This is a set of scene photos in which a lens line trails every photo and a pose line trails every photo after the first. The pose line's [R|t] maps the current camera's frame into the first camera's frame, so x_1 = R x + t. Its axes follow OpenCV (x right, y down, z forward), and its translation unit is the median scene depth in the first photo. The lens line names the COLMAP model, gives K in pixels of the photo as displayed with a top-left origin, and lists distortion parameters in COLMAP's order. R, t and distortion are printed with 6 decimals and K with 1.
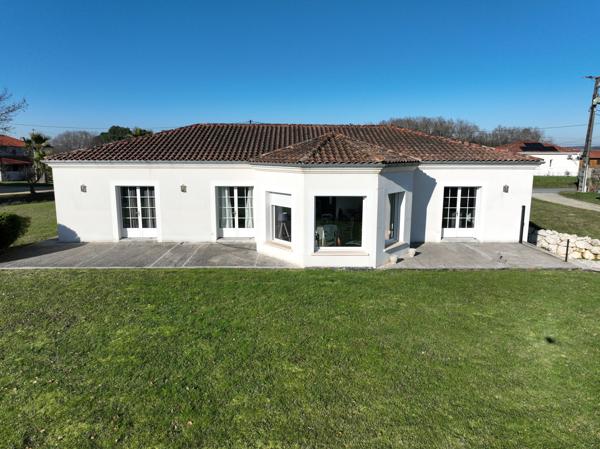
lens RADIAL K [[420.9, 0, 300.0], [0, 420.9, 224.5], [0, 0, 1]] dist [0.003729, 0.008237]
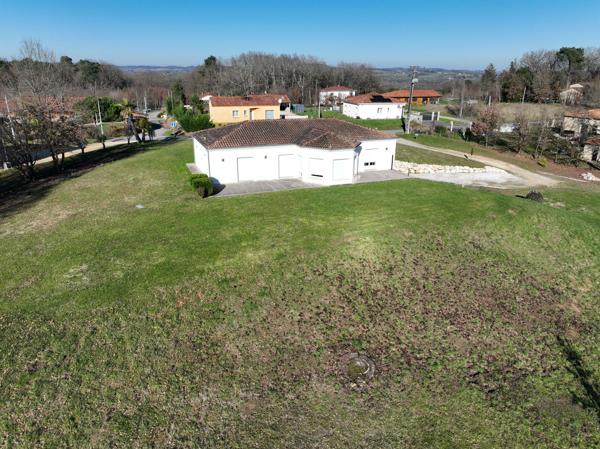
lens RADIAL K [[420.9, 0, 300.0], [0, 420.9, 224.5], [0, 0, 1]] dist [0.003729, 0.008237]
pose [[0.934147, -0.118239, 0.336734, -0.901156], [0.056899, 0.980797, 0.186545, -0.139168], [-0.352324, -0.155100, 0.922936, -1.219204]]
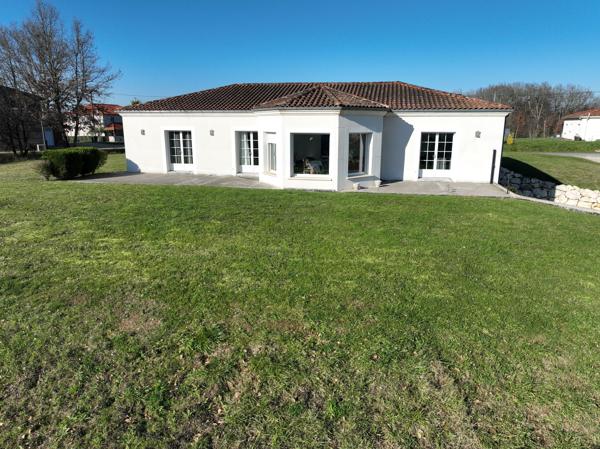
lens RADIAL K [[420.9, 0, 300.0], [0, 420.9, 224.5], [0, 0, 1]] dist [0.003729, 0.008237]
pose [[0.974907, 0.051561, -0.216559, 0.277073], [-0.037921, 0.997053, 0.066681, 0.097783], [0.219359, -0.056796, 0.973990, -0.214431]]
